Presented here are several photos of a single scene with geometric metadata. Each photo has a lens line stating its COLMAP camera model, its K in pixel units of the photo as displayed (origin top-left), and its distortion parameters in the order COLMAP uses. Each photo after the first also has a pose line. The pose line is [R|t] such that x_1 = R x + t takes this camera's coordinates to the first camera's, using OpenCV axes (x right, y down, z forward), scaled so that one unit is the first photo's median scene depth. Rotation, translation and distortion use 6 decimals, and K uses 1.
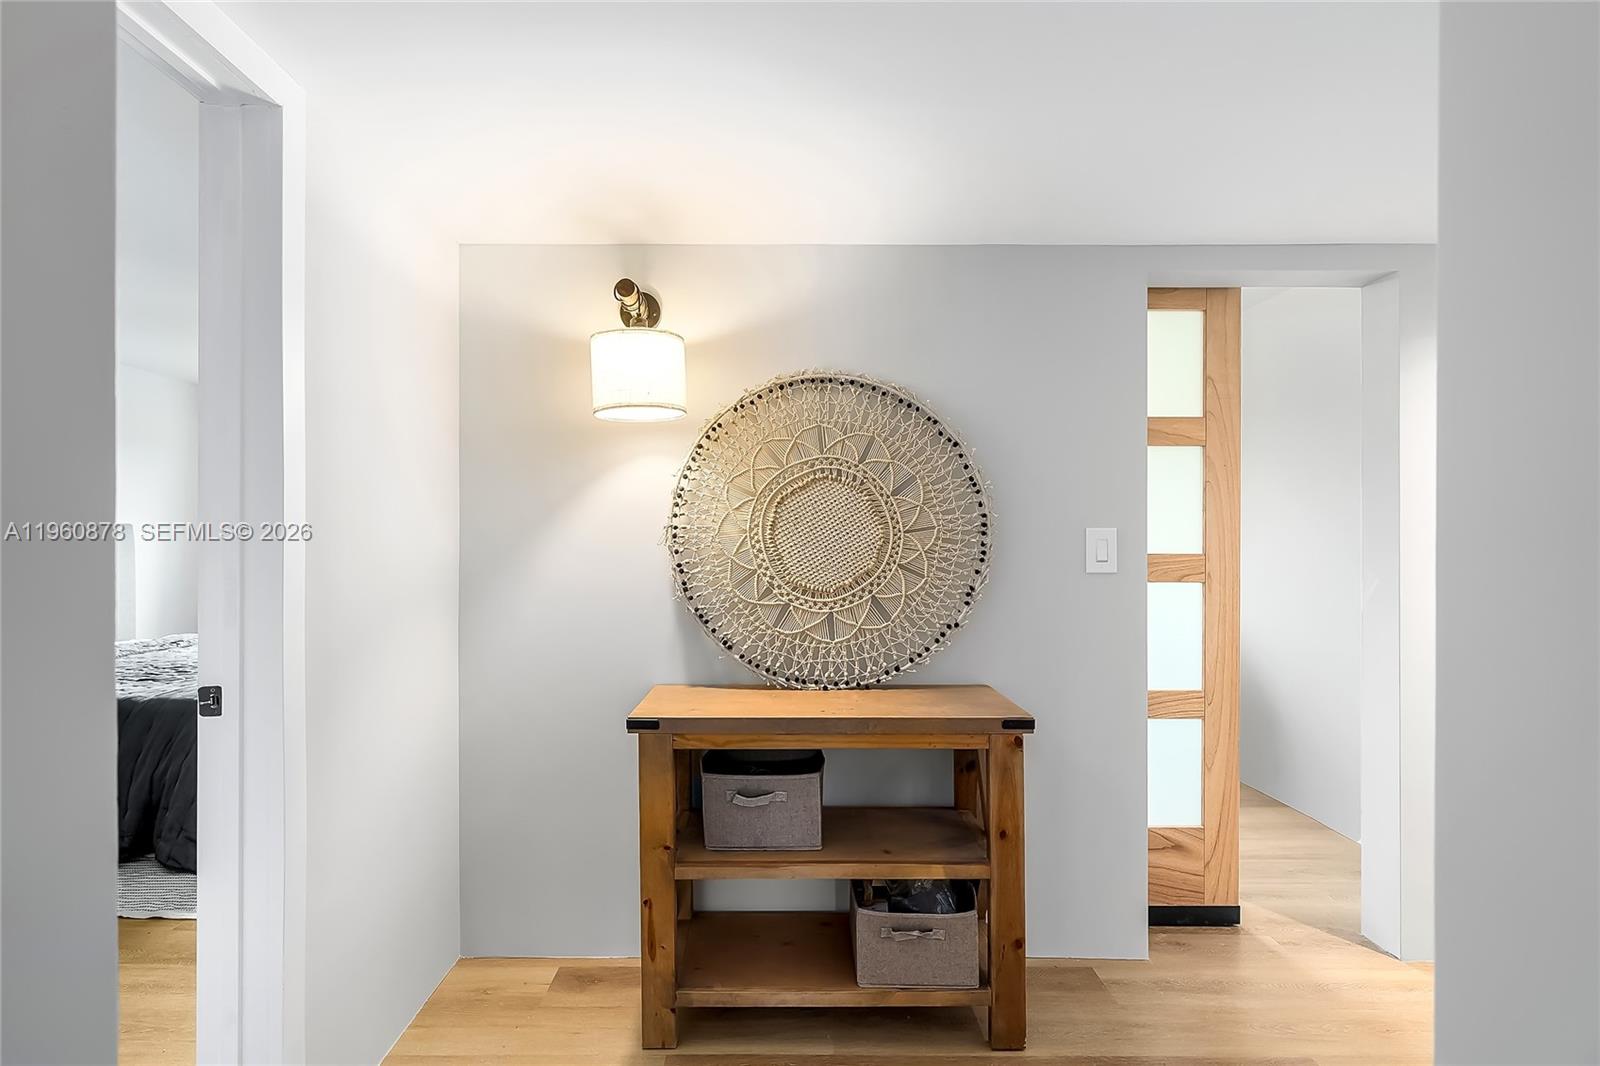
lens RADIAL K [[744.4, 0, 796.2], [0, 744.4, 531.4], [0, 0, 1]] dist [-0.003880, 0.001521]
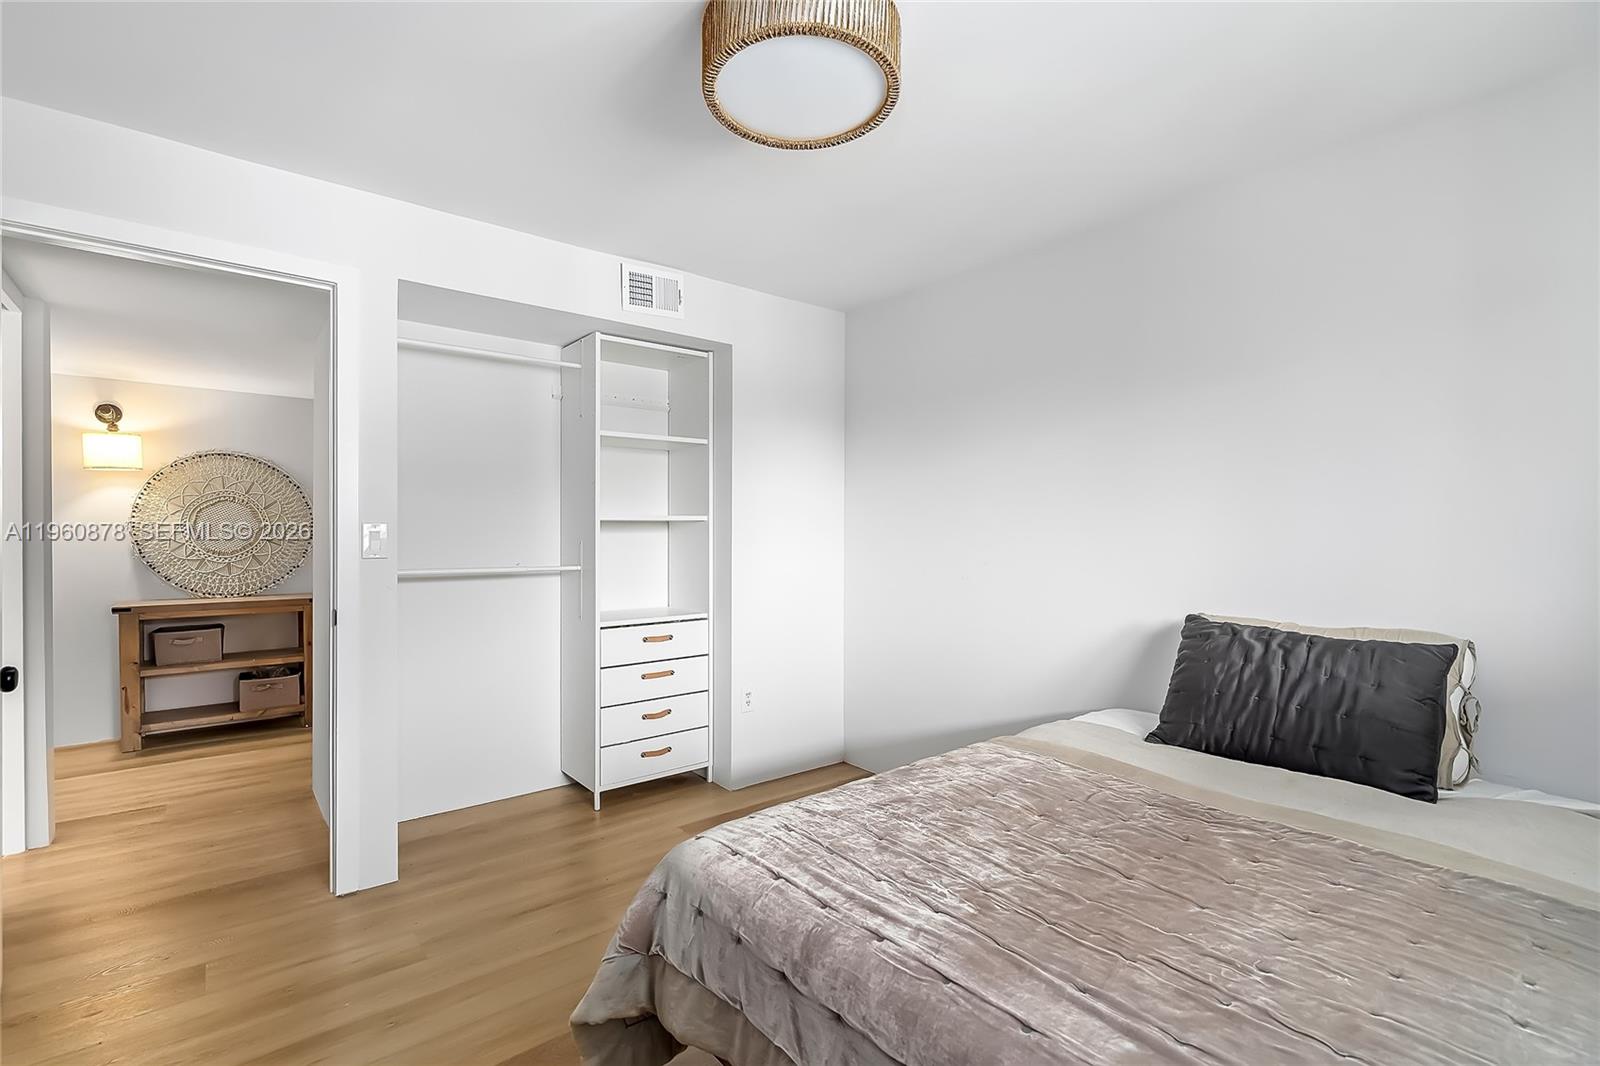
lens RADIAL K [[744.4, 0, 793.8], [0, 744.4, 538.3], [0, 0, 1]] dist [-0.003880, 0.001521]
pose [[0.799328, -0.002324, 0.600891, 0.060582], [-0.001769, 0.999979, 0.006221, 0.022170], [-0.600893, -0.006036, 0.799307, -1.728818]]
